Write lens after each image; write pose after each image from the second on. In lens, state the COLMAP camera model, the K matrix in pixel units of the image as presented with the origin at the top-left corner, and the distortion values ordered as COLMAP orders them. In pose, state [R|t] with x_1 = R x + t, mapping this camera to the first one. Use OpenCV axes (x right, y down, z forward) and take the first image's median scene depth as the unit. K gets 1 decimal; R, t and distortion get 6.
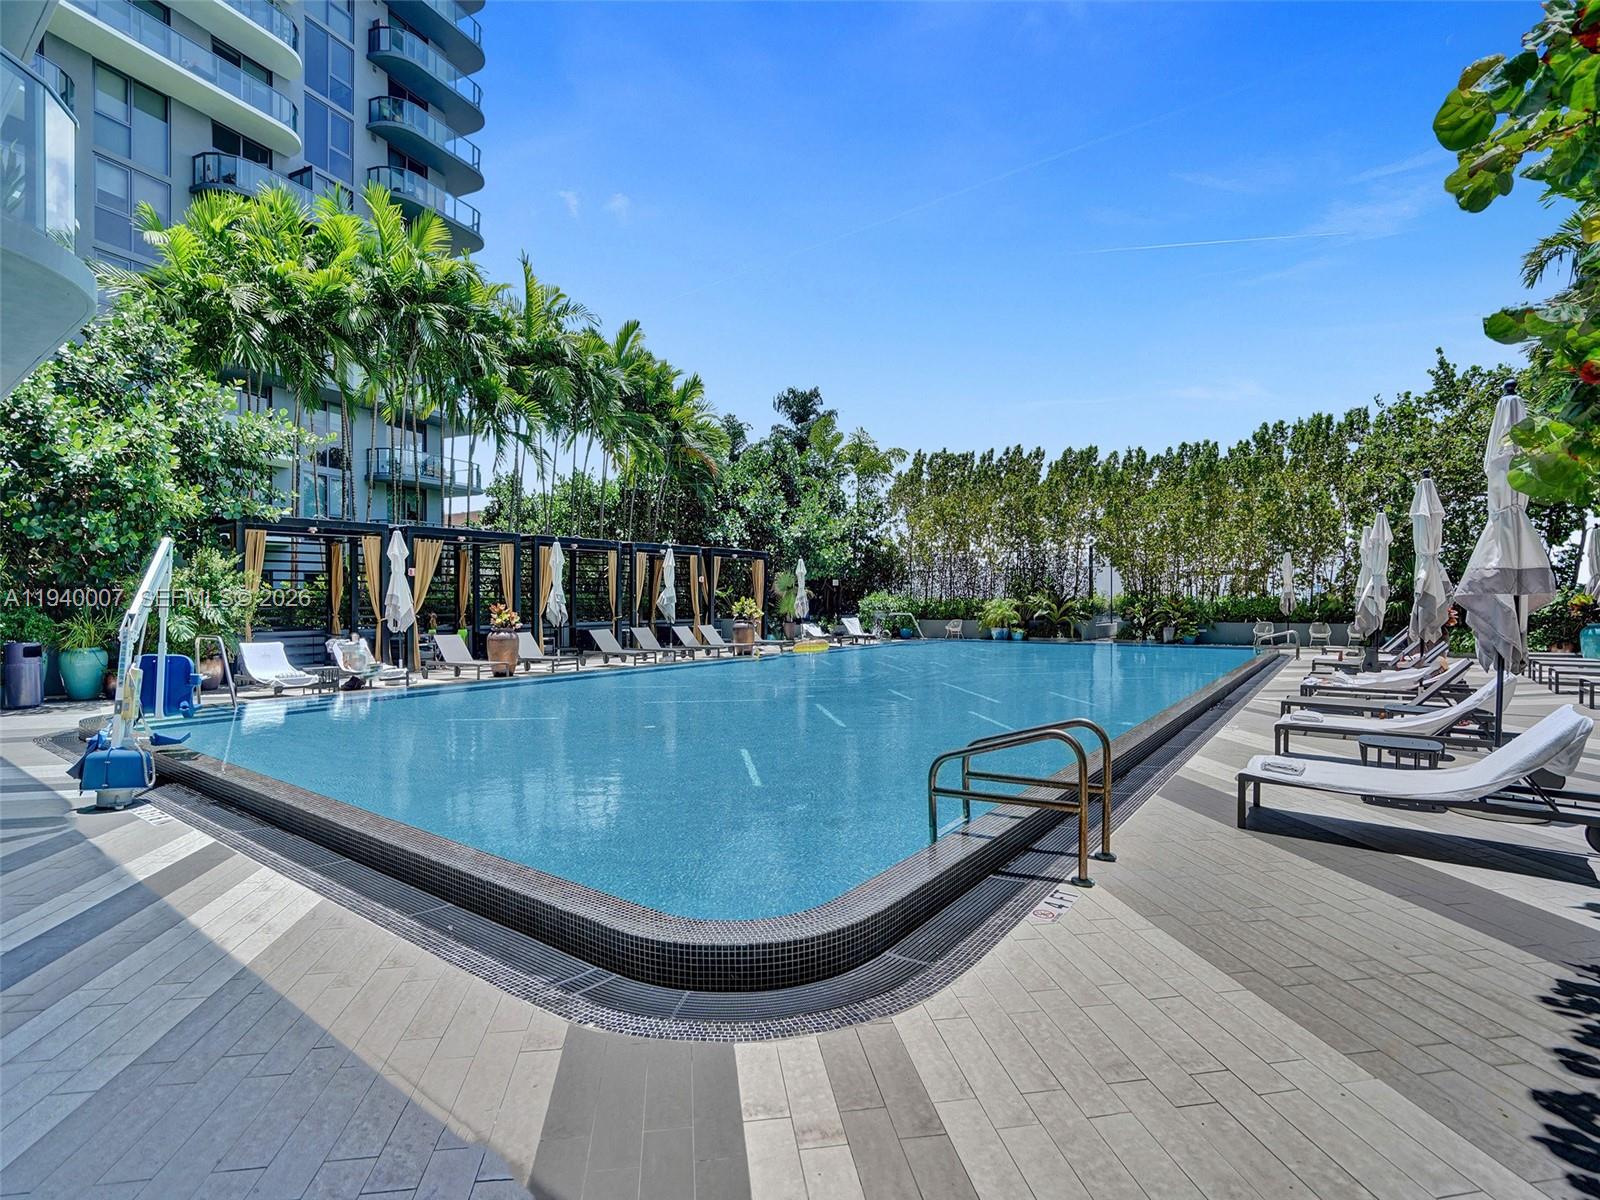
lens RADIAL K [[767.1, 0, 800.0], [0, 767.1, 600.0], [0, 0, 1]] dist [-0.001386, 0.000232]
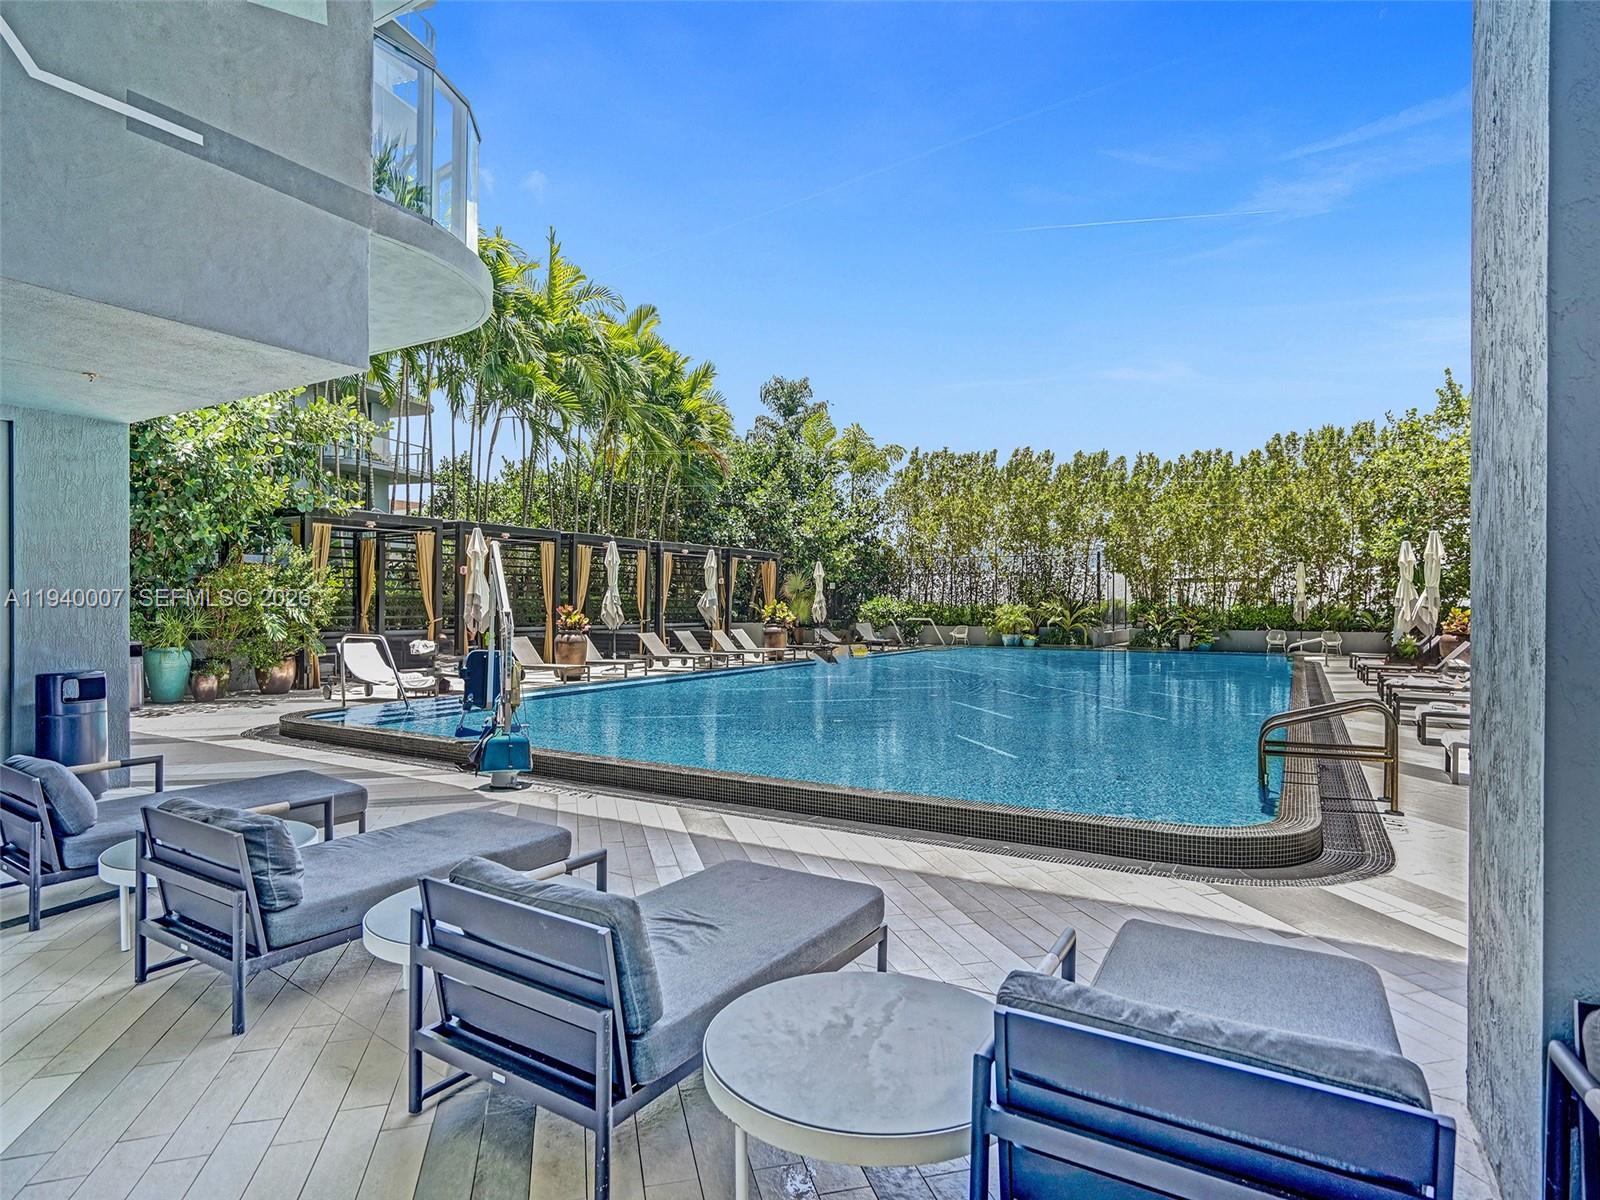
lens RADIAL K [[857.5, 0, 800.0], [0, 857.5, 600.0], [0, 0, 1]] dist [0.014297, -0.000772]
pose [[0.994479, 0.010415, 0.104414, -0.131791], [-0.009878, 0.999935, -0.005661, 0.001466], [-0.104466, 0.004598, 0.994518, -0.064092]]
